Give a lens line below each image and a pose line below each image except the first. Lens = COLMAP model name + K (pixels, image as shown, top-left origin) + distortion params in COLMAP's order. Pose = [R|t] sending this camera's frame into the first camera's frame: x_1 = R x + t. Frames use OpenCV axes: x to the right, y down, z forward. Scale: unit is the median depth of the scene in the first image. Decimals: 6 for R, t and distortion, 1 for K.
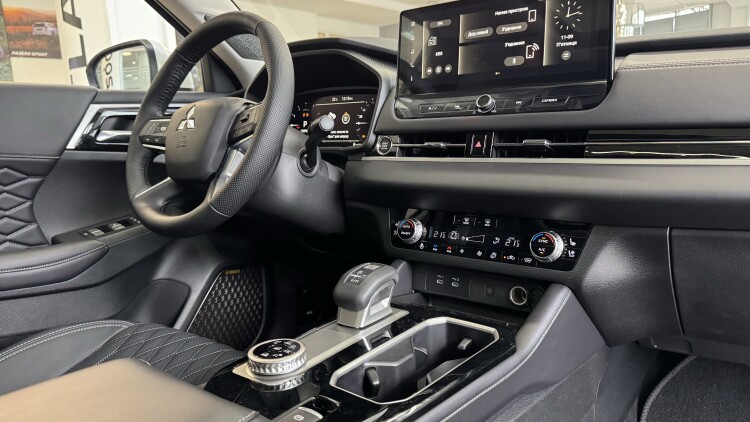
lens RADIAL K [[536.6, 0, 375.0], [0, 536.6, 211.0], [0, 0, 1]] dist [0.050632, -0.087151]
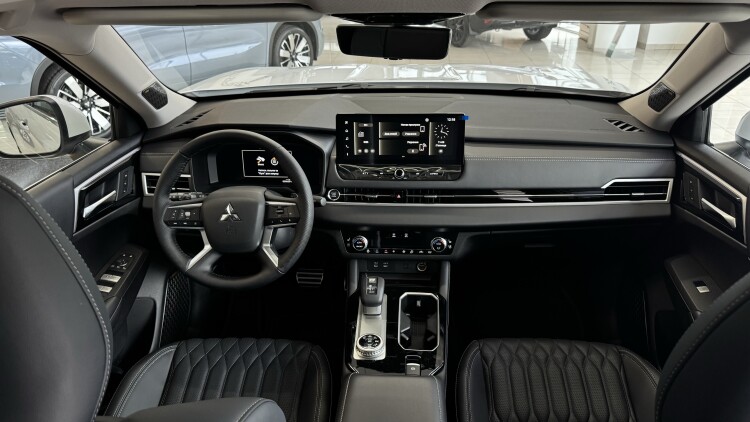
lens RADIAL K [[528.4, 0, 371.3], [0, 528.4, 203.0], [0, 0, 1]] dist [0.070786, -0.090717]
pose [[0.829617, -0.218915, 0.513627, -0.722548], [0.078657, 0.956579, 0.280659, -0.542625], [-0.552765, -0.192439, 0.810813, -0.375814]]
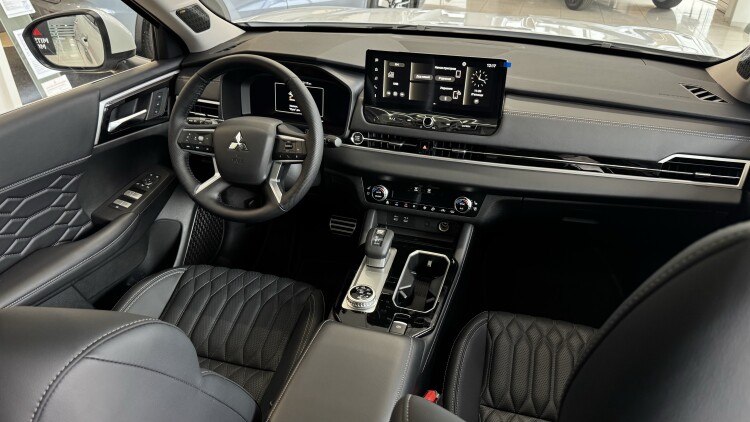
lens RADIAL K [[528.2, 0, 375.0], [0, 528.2, 211.0], [0, 0, 1]] dist [0.060592, -0.087711]
pose [[0.925825, -0.146576, 0.348373, -0.496463], [0.015268, 0.935488, 0.353028, -0.462769], [-0.377644, -0.321523, 0.868336, -0.405477]]
